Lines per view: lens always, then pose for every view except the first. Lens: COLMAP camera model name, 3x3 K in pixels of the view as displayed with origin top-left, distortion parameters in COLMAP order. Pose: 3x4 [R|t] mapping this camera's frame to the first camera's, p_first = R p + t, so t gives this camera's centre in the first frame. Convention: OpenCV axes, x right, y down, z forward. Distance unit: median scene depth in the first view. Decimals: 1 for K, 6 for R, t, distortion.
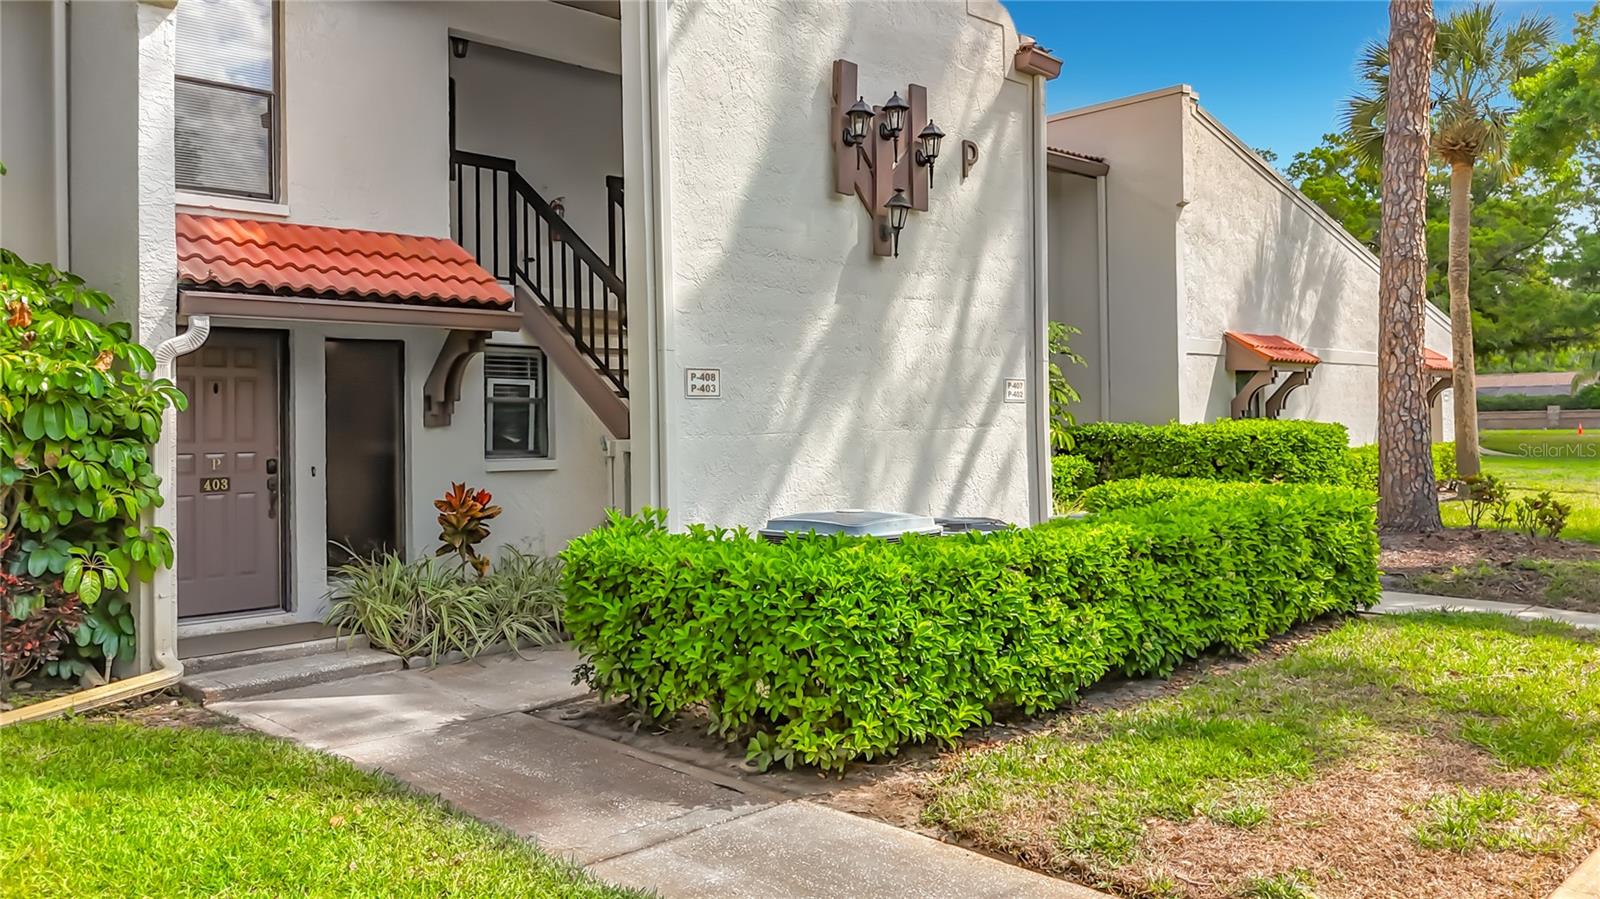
lens RADIAL K [[1198.0, 0, 797.2], [0, 1198.0, 421.3], [0, 0, 1]] dist [0.000647, -0.083094]
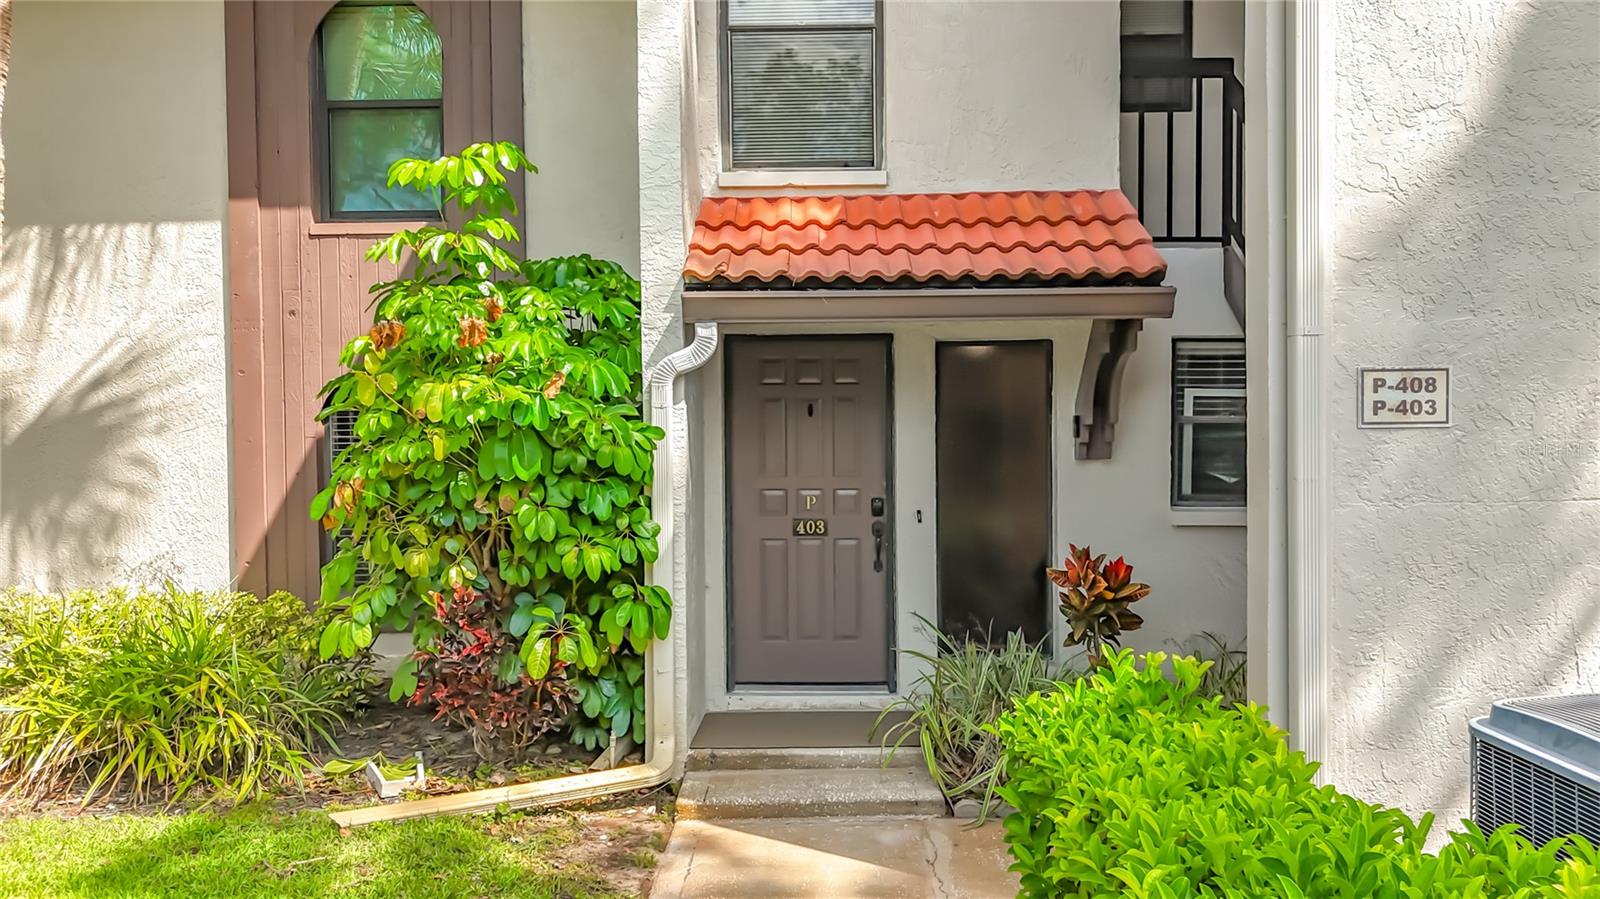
lens RADIAL K [[1208.9, 0, 798.1], [0, 1208.9, 467.8], [0, 0, 1]] dist [0.054643, -0.071526]
pose [[0.696965, 0.027989, -0.716559, 0.108926], [-0.000173, 0.999245, 0.038863, -0.021577], [0.717105, -0.026962, 0.696444, 0.447528]]
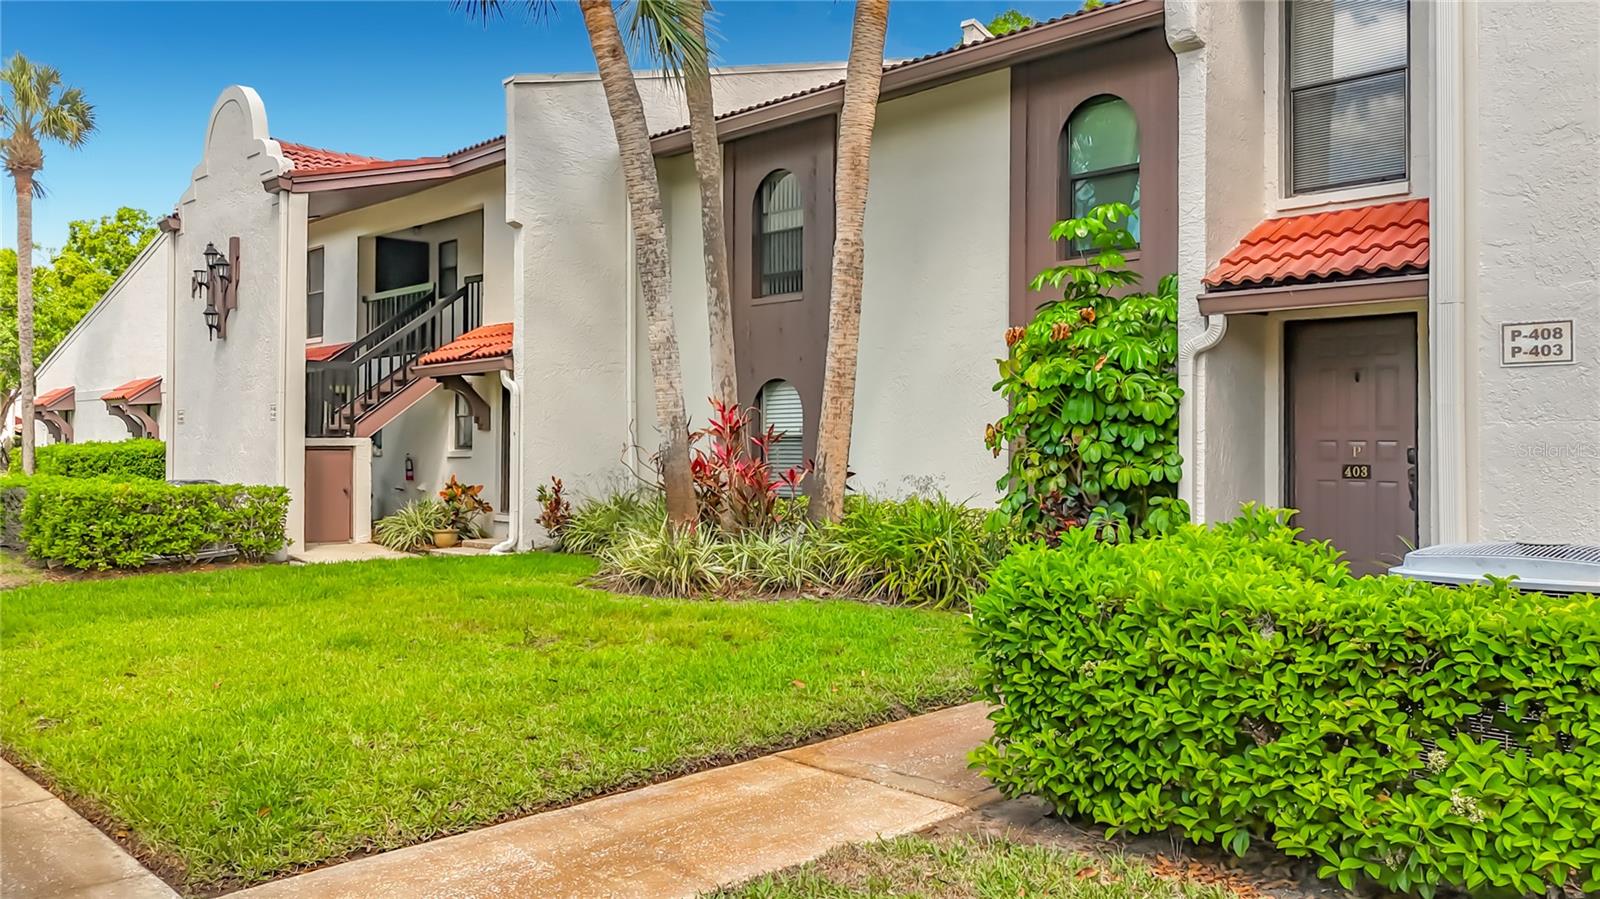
lens RADIAL K [[1221.5, 0, 800.0], [0, 1221.5, 449.5], [0, 0, 1]] dist [0.043488, -0.077273]
pose [[-0.000247, 0.019859, -0.999803, 0.606630], [0.001561, 0.999802, 0.019859, 0.013716], [0.999999, -0.001556, -0.000278, 0.564099]]
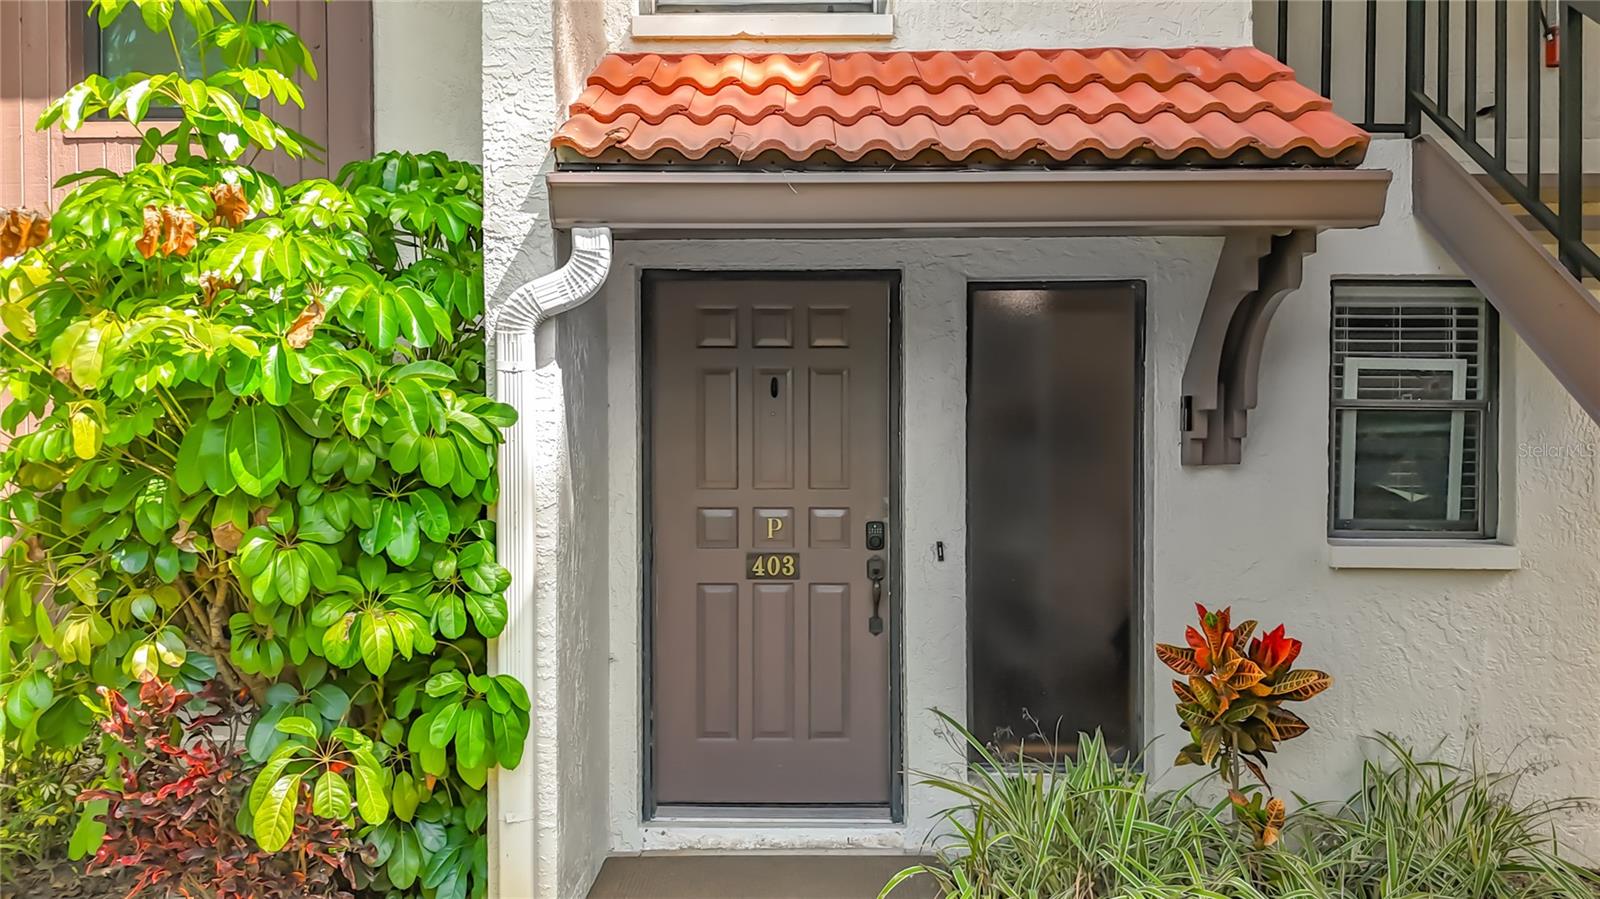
lens RADIAL K [[1221.5, 0, 800.0], [0, 1221.5, 449.5], [0, 0, 1]] dist [0.043488, -0.077273]
pose [[0.707718, 0.017873, -0.706269, -0.096710], [-0.006626, 0.999804, 0.018662, -0.010489], [0.706464, -0.008527, 0.707698, 0.665133]]
